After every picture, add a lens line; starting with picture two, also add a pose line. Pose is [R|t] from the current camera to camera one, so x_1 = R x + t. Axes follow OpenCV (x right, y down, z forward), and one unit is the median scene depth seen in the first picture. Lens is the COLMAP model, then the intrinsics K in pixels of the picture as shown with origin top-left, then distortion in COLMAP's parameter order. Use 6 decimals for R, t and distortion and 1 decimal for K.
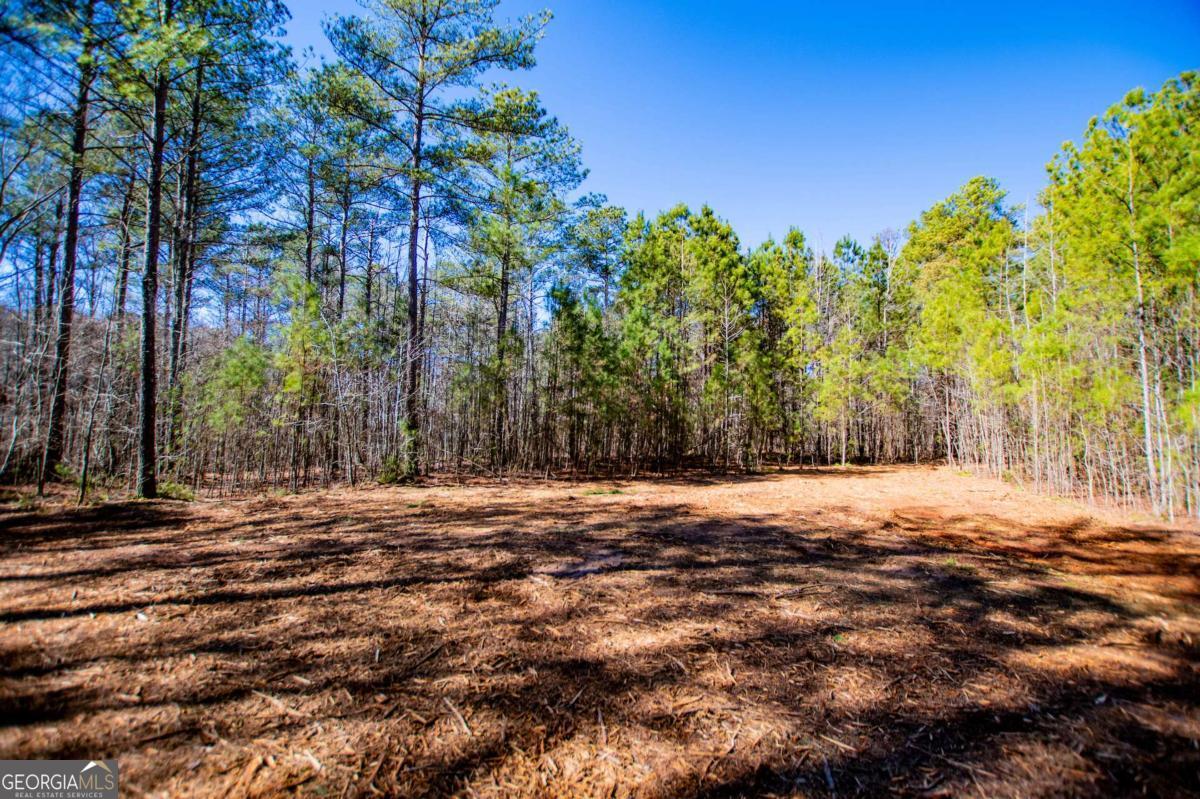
lens RADIAL K [[530.4, 0, 606.7], [0, 530.4, 400.3], [0, 0, 1]] dist [-0.027636, 0.001553]
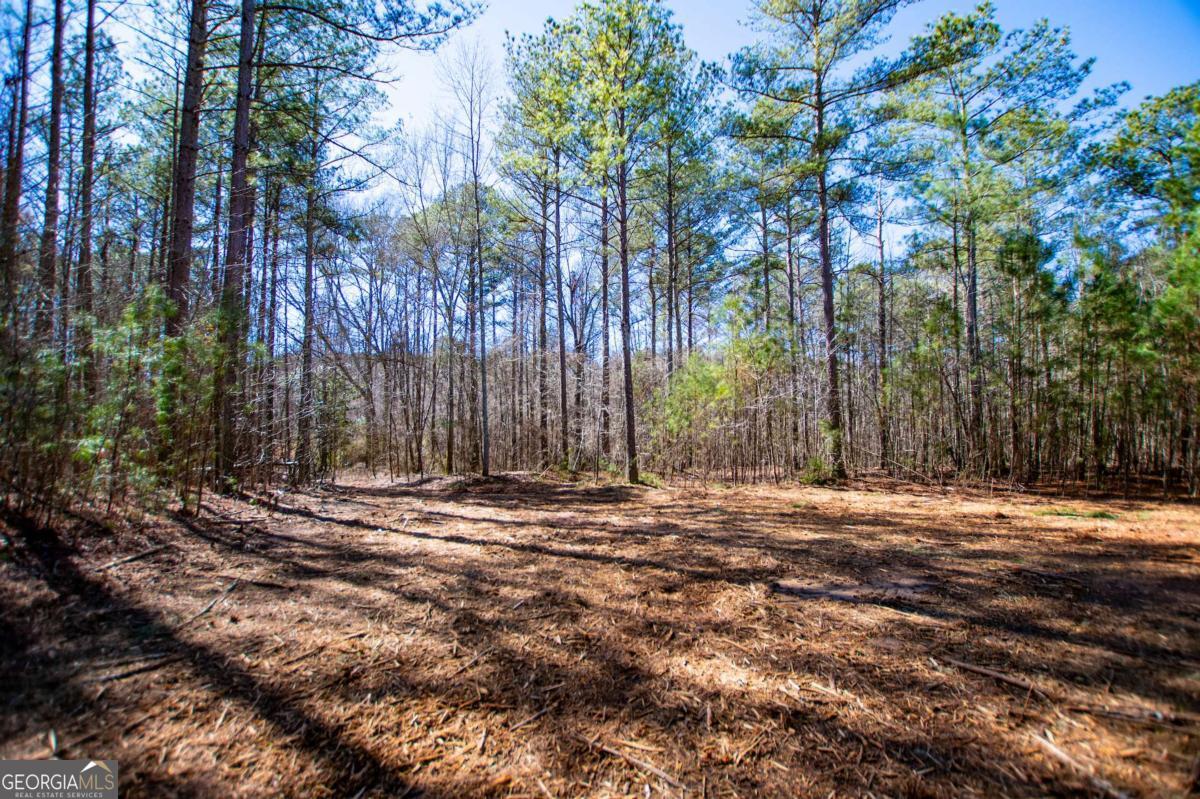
lens RADIAL K [[530.4, 0, 606.7], [0, 530.4, 400.3], [0, 0, 1]] dist [-0.027636, 0.001553]
pose [[0.603524, -0.061387, -0.794978, 0.105849], [0.053516, 0.997902, -0.036429, 0.010875], [0.795547, -0.020559, 0.605543, 0.067033]]
